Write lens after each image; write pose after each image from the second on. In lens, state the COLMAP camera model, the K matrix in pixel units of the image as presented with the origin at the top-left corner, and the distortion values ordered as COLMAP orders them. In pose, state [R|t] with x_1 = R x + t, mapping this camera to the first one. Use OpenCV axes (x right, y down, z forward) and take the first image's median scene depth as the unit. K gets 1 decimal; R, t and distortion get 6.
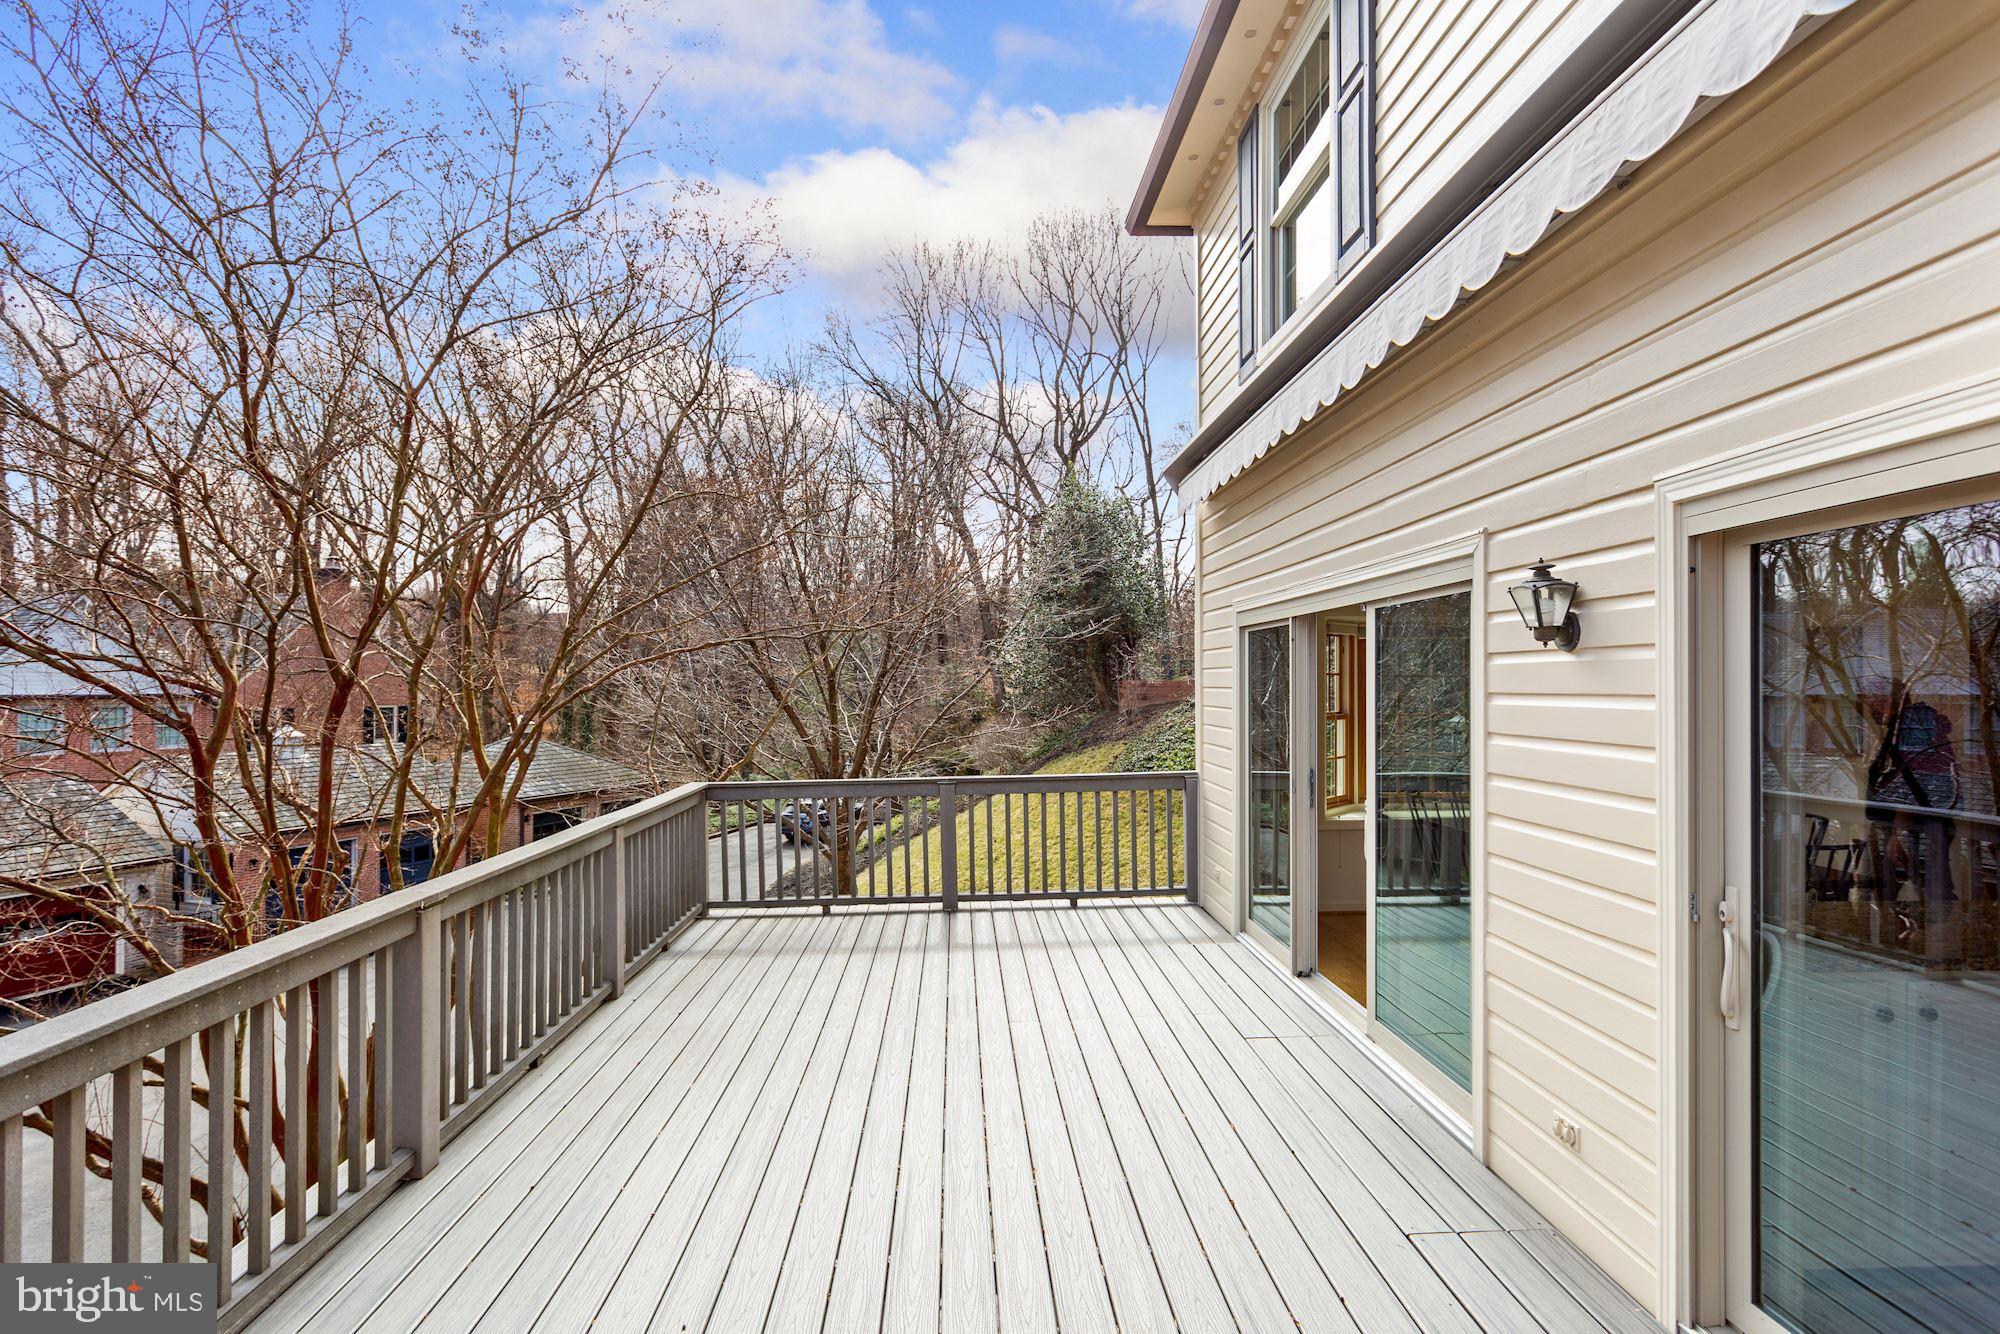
lens RADIAL K [[1003.0, 0, 1009.8], [0, 1003.0, 668.8], [0, 0, 1]] dist [-0.001981, 0.002626]
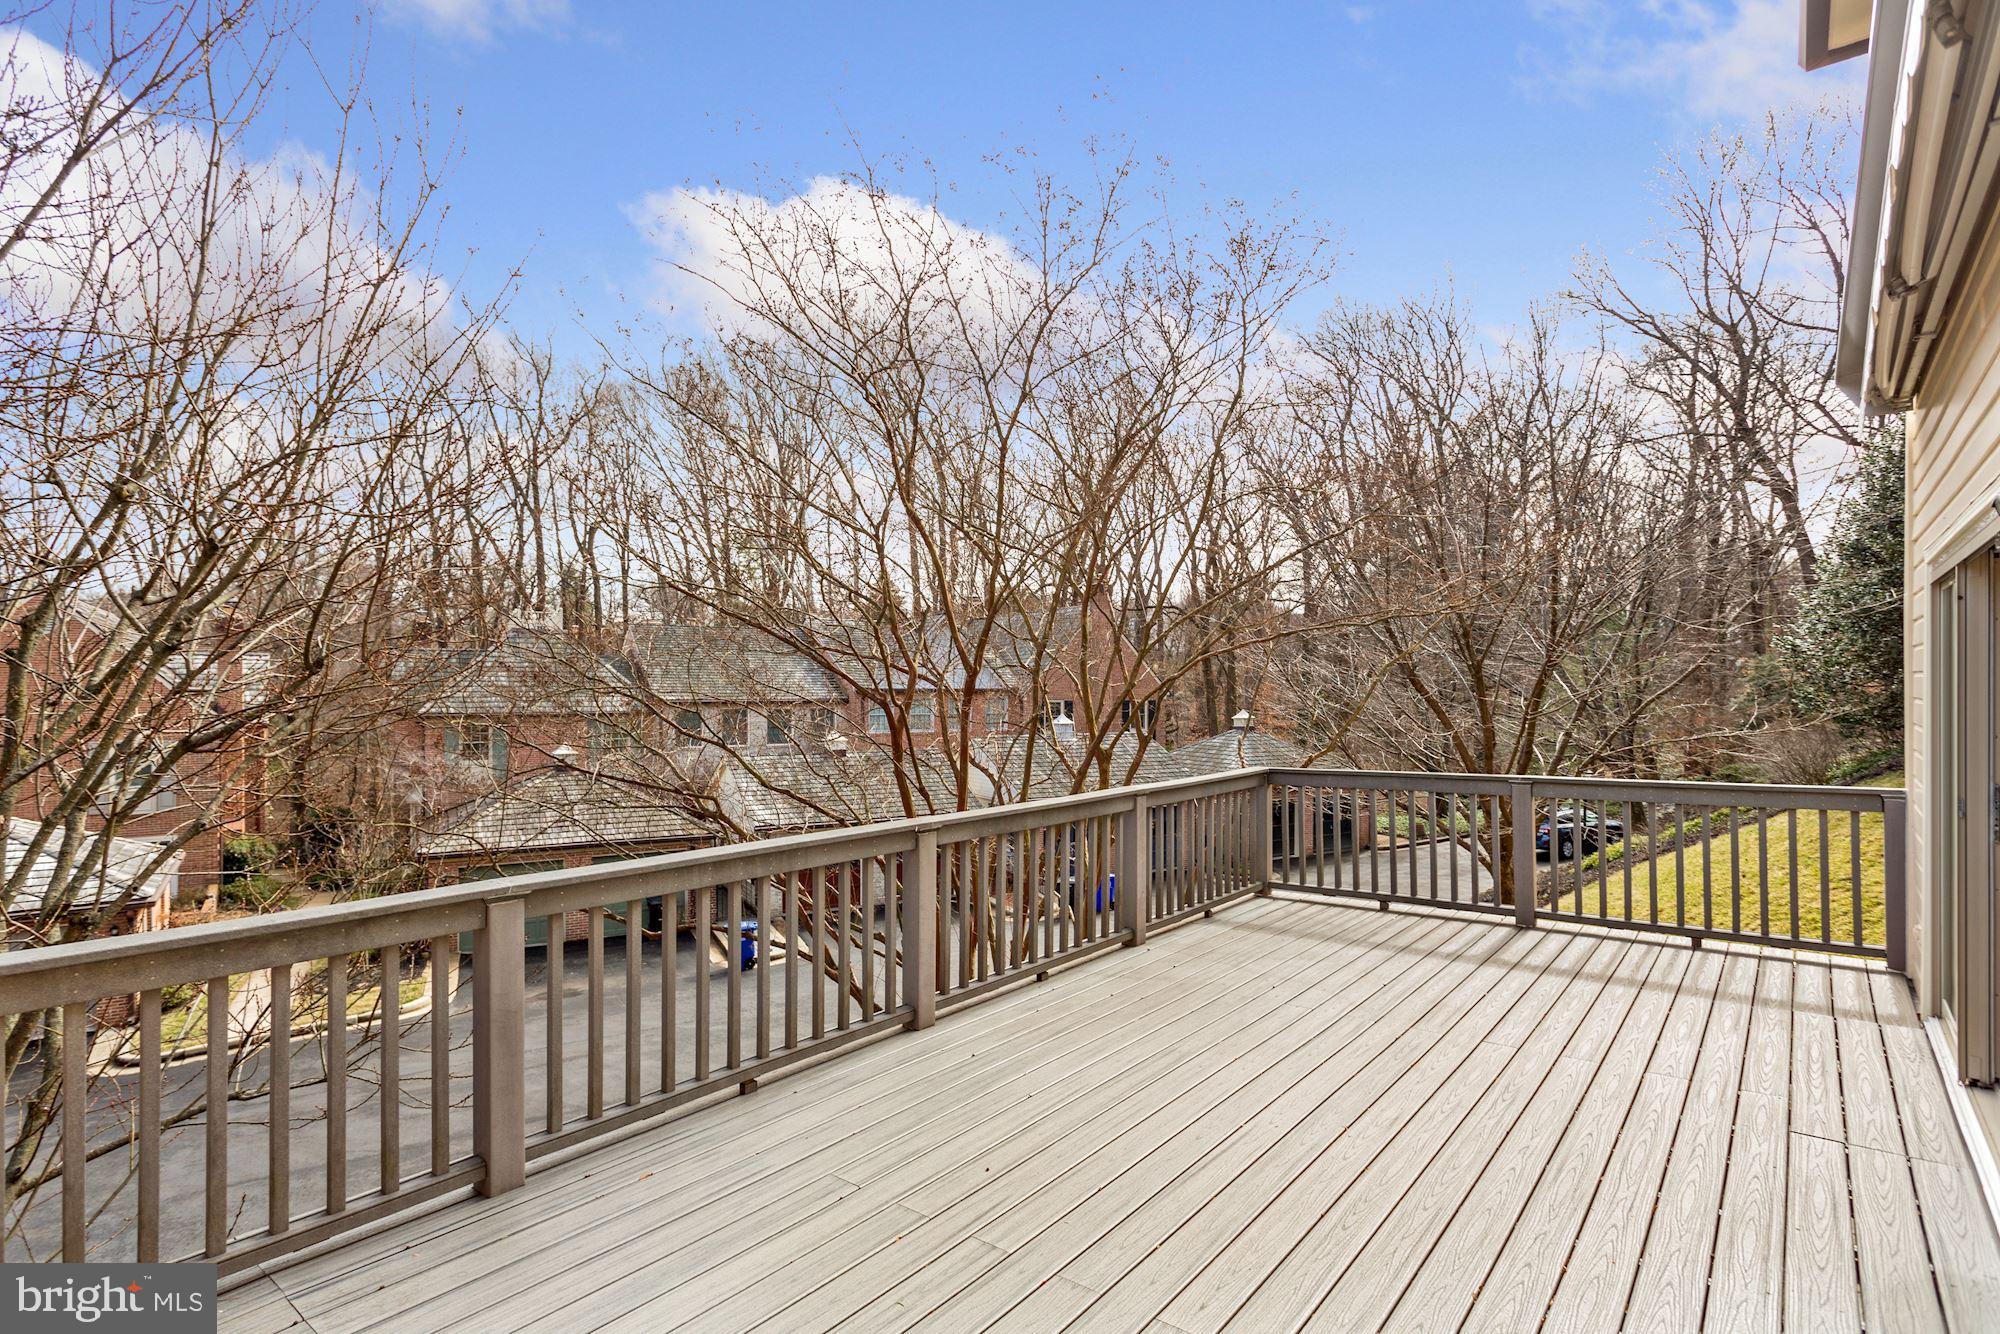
lens RADIAL K [[1003.0, 0, 1004.4], [0, 1003.0, 675.0], [0, 0, 1]] dist [-0.001981, 0.002626]
pose [[0.738660, -0.010219, -0.674000, 0.103059], [0.019762, 0.999784, 0.006499, -0.001231], [0.673788, -0.018120, 0.738702, 0.006384]]
